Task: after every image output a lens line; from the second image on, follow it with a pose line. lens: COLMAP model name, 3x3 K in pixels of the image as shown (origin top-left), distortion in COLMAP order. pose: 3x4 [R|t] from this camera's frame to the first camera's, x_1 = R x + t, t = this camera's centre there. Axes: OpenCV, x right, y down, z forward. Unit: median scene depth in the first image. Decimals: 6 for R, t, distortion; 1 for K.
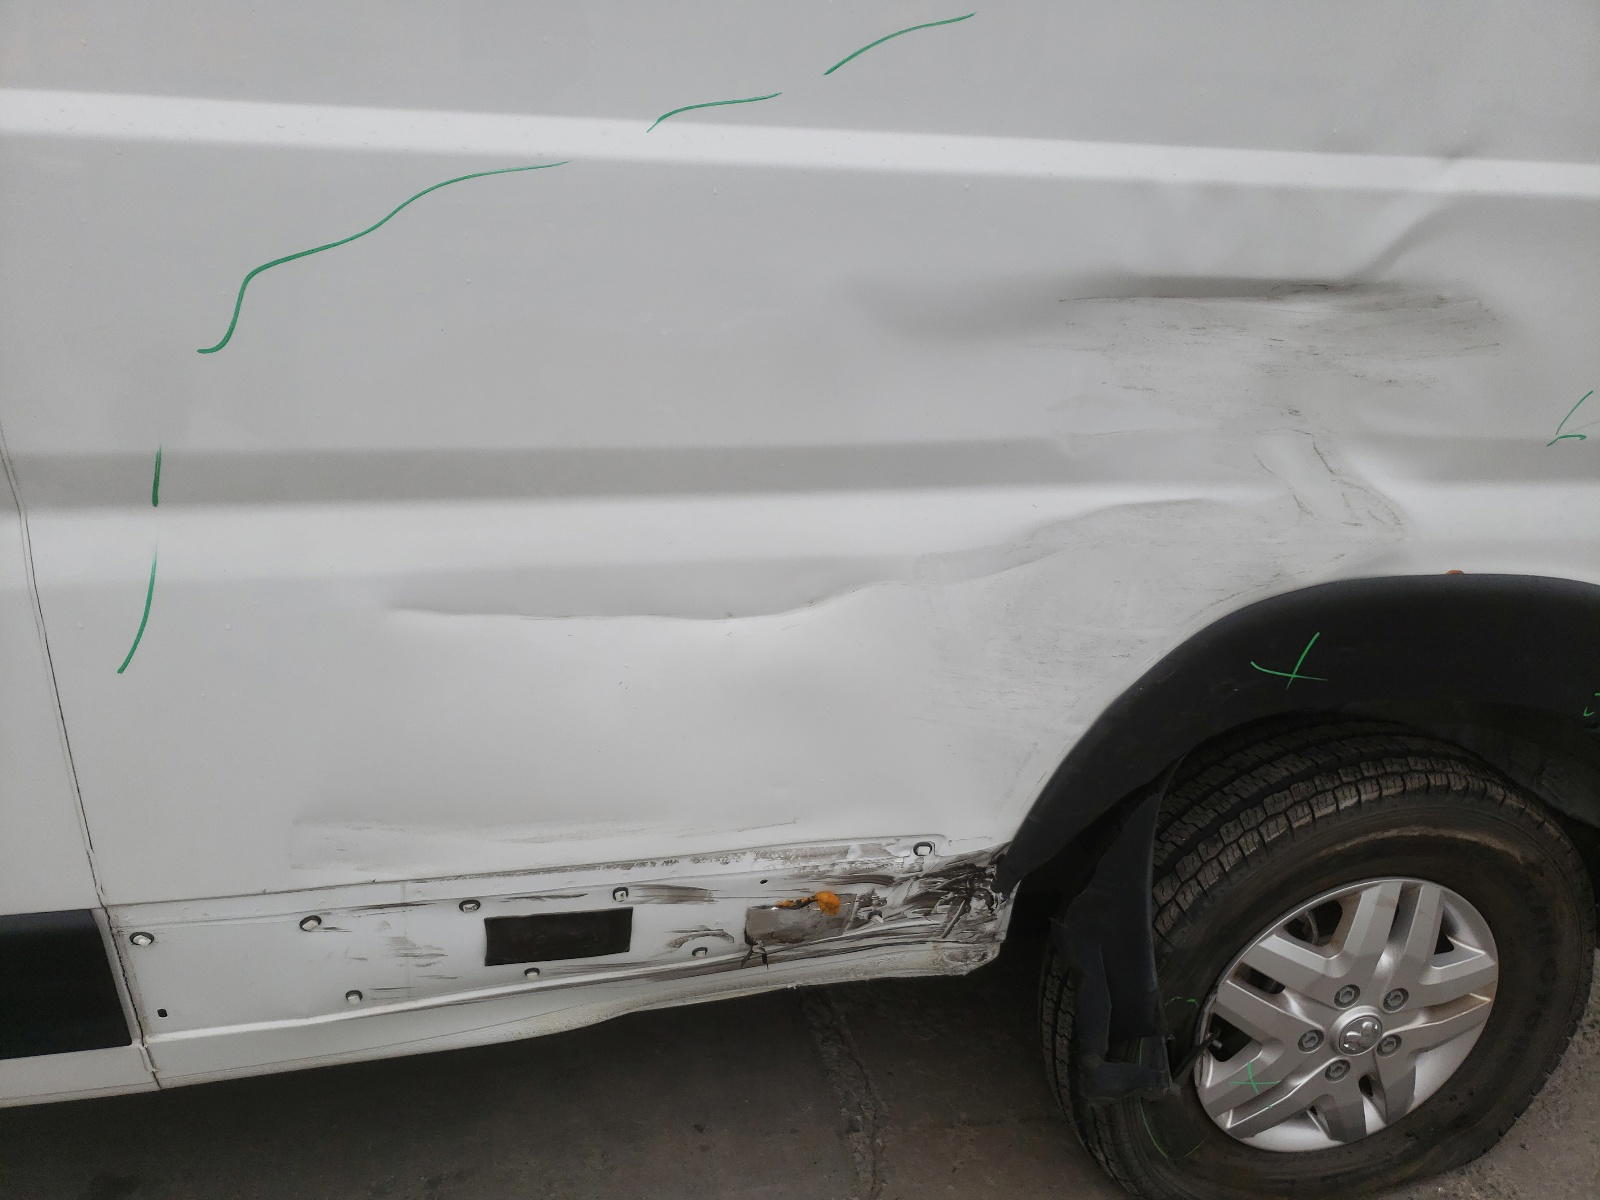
lens RADIAL K [[1330.7, 0, 800.0], [0, 1330.7, 600.0], [0, 0, 1]] dist [0.026074, 0.000563]
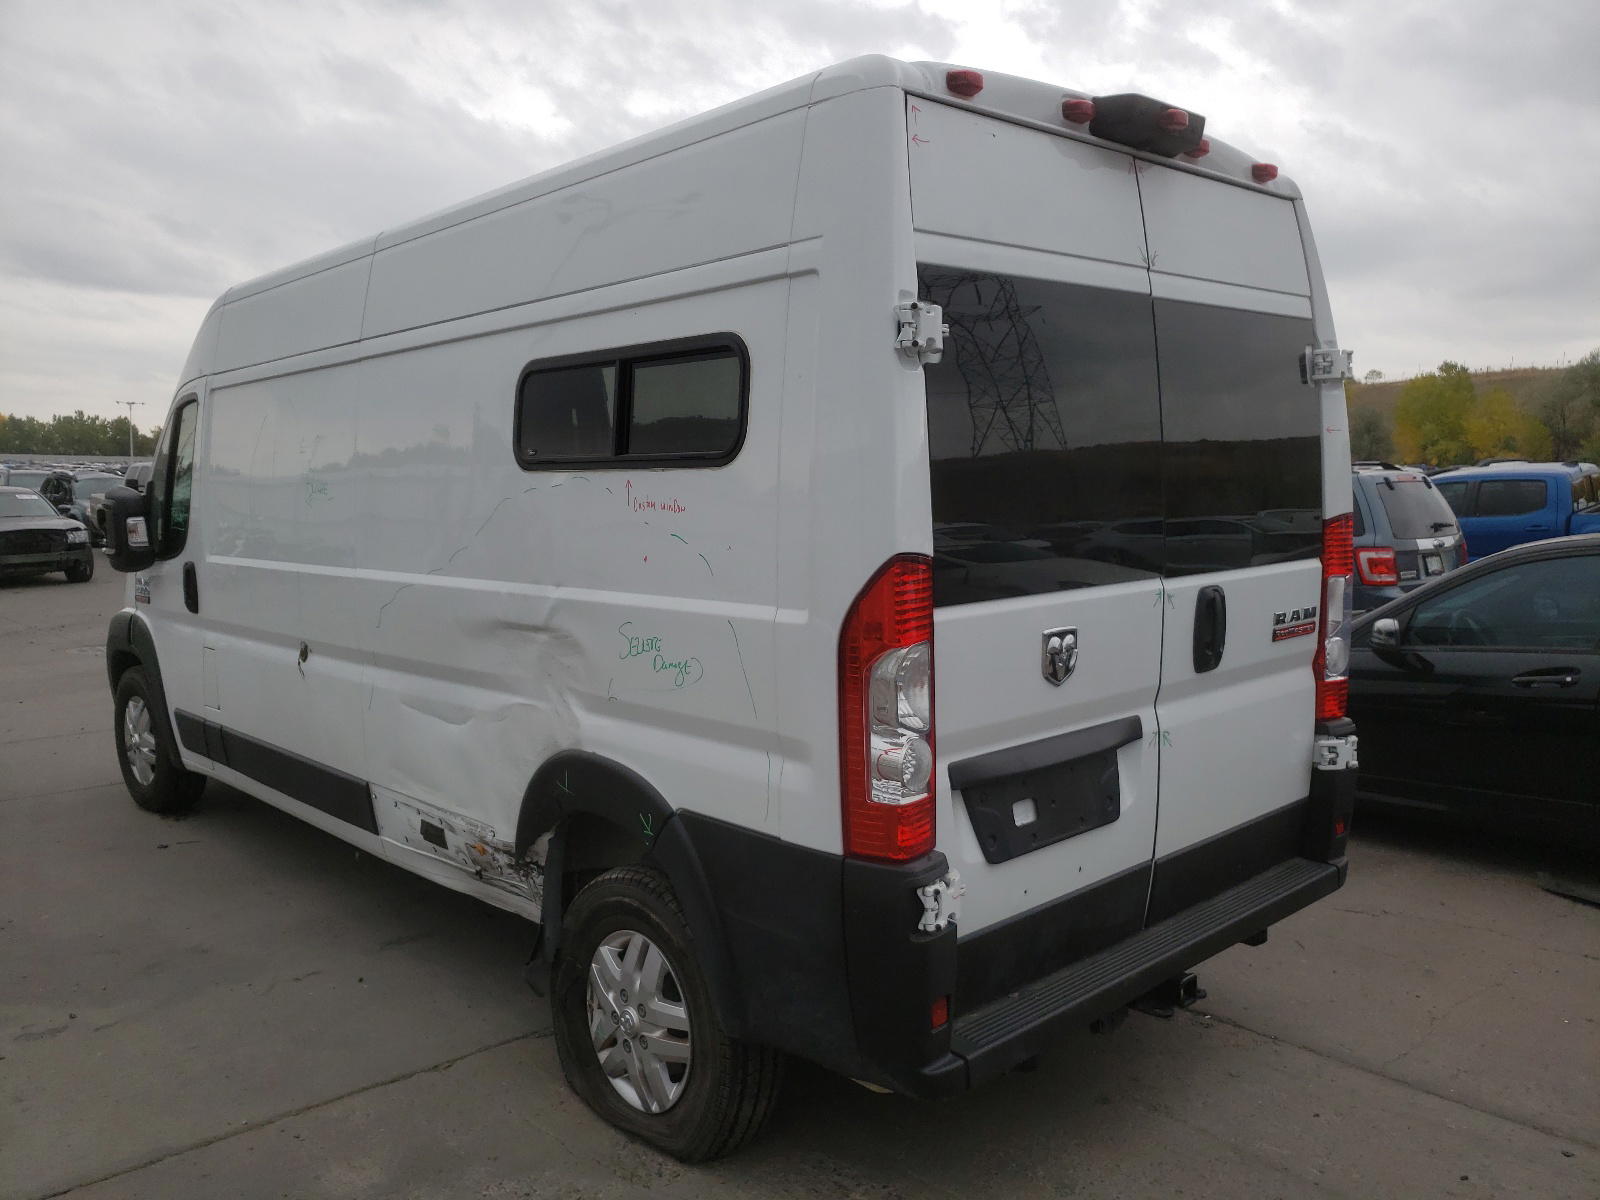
lens RADIAL K [[1281.9, 0, 800.0], [0, 1281.9, 600.0], [0, 0, 1]] dist [-0.000946, -0.002899]
pose [[0.491711, -0.005699, -0.870740, 2.829497], [-0.347778, 0.915473, -0.202385, 0.069622], [0.798292, 0.402339, 0.448166, 0.163979]]
